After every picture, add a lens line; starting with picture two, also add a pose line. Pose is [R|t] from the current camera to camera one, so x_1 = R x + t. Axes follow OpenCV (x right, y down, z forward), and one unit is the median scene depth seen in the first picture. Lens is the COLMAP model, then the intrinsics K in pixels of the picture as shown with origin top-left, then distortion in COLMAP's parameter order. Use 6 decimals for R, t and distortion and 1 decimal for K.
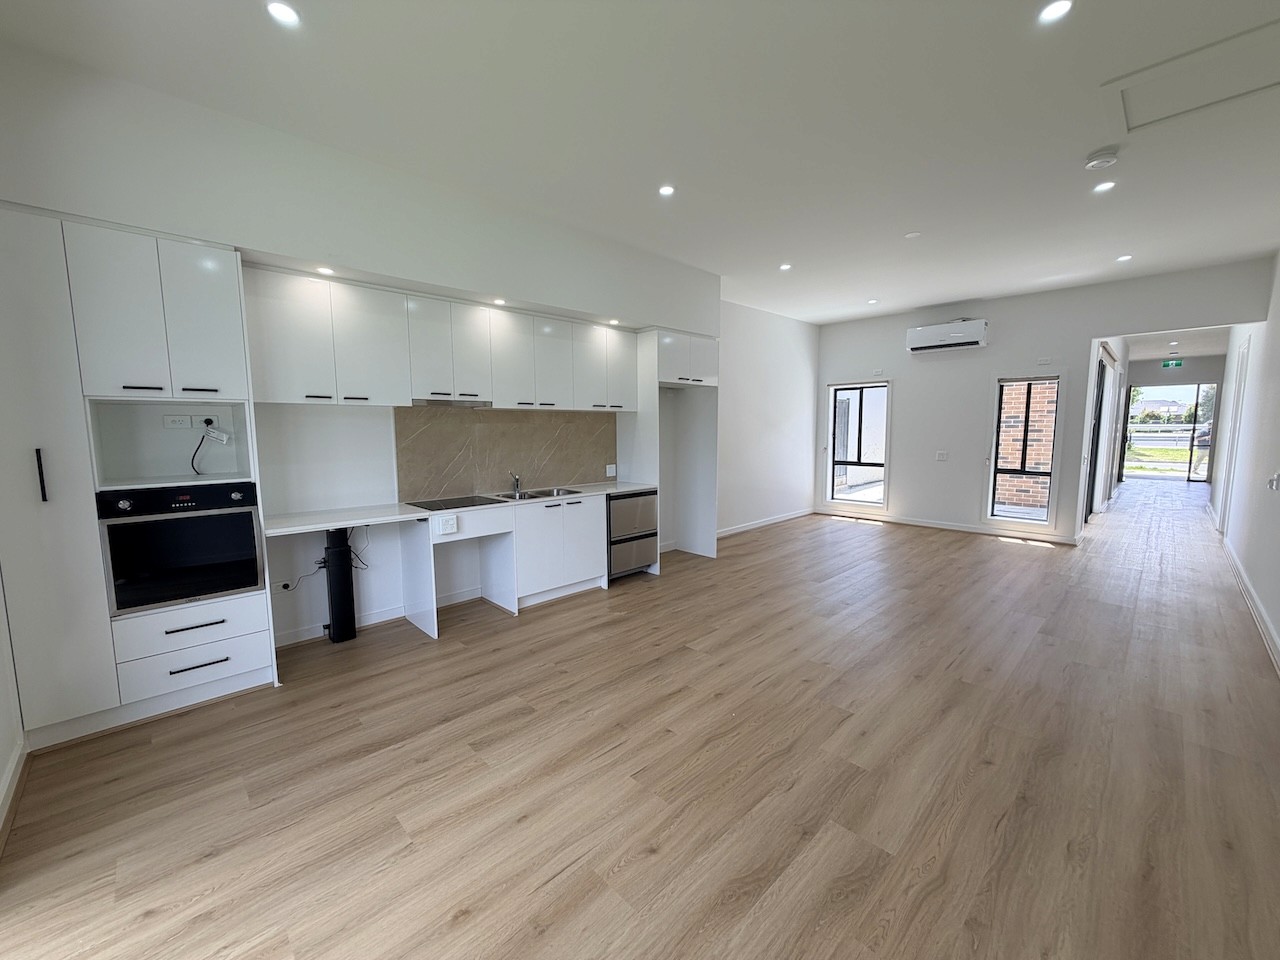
lens RADIAL K [[509.8, 0, 635.4], [0, 509.8, 482.9], [0, 0, 1]] dist [0.000007, 0.000137]
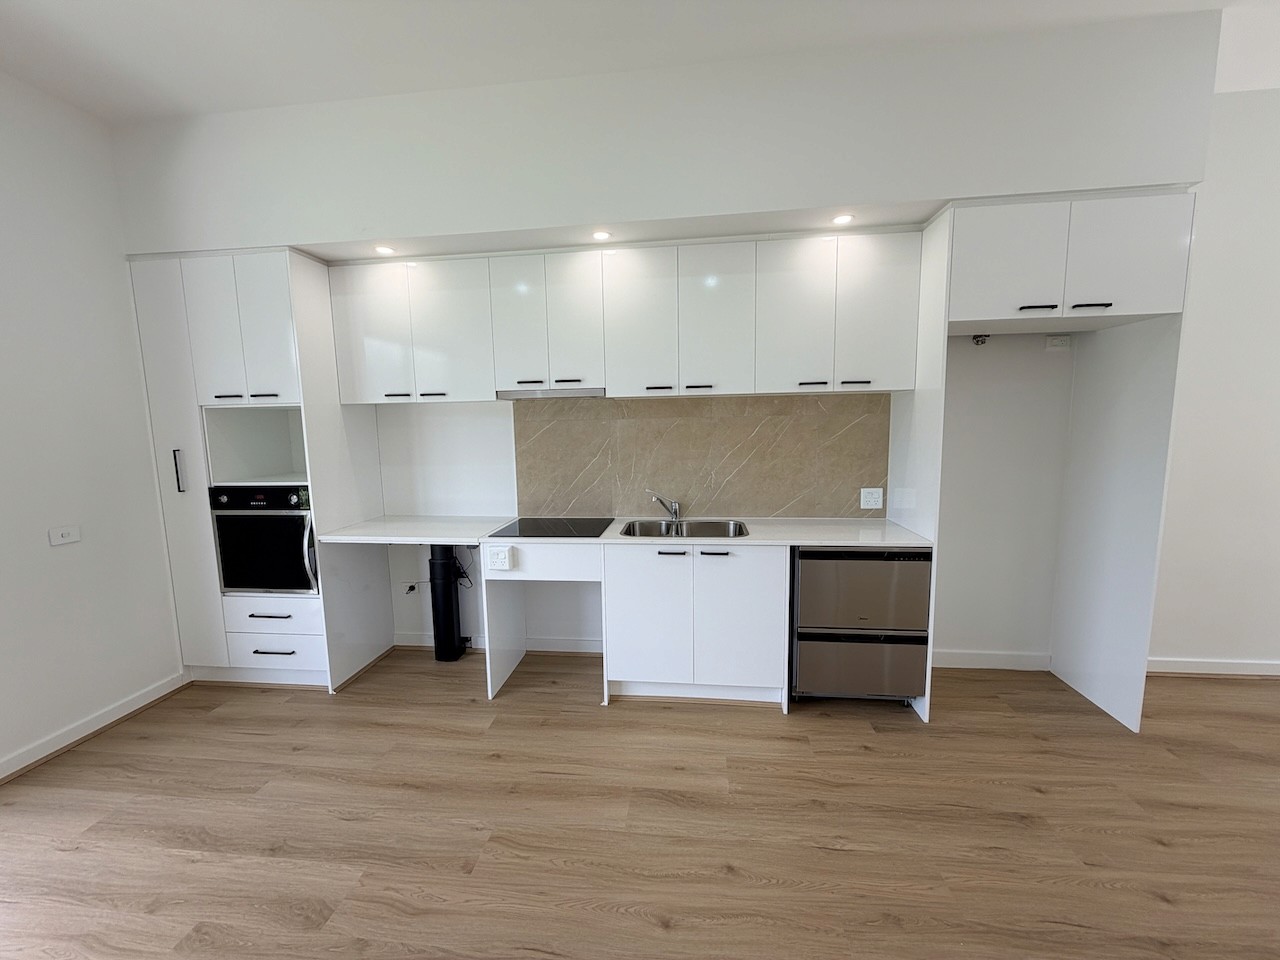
lens RADIAL K [[509.8, 0, 635.4], [0, 509.8, 482.9], [0, 0, 1]] dist [0.000007, 0.000137]
pose [[0.634967, 0.087240, -0.767598, 0.233904], [-0.067270, 0.996073, 0.057560, -0.061046], [0.769605, 0.015088, 0.638342, 0.488709]]
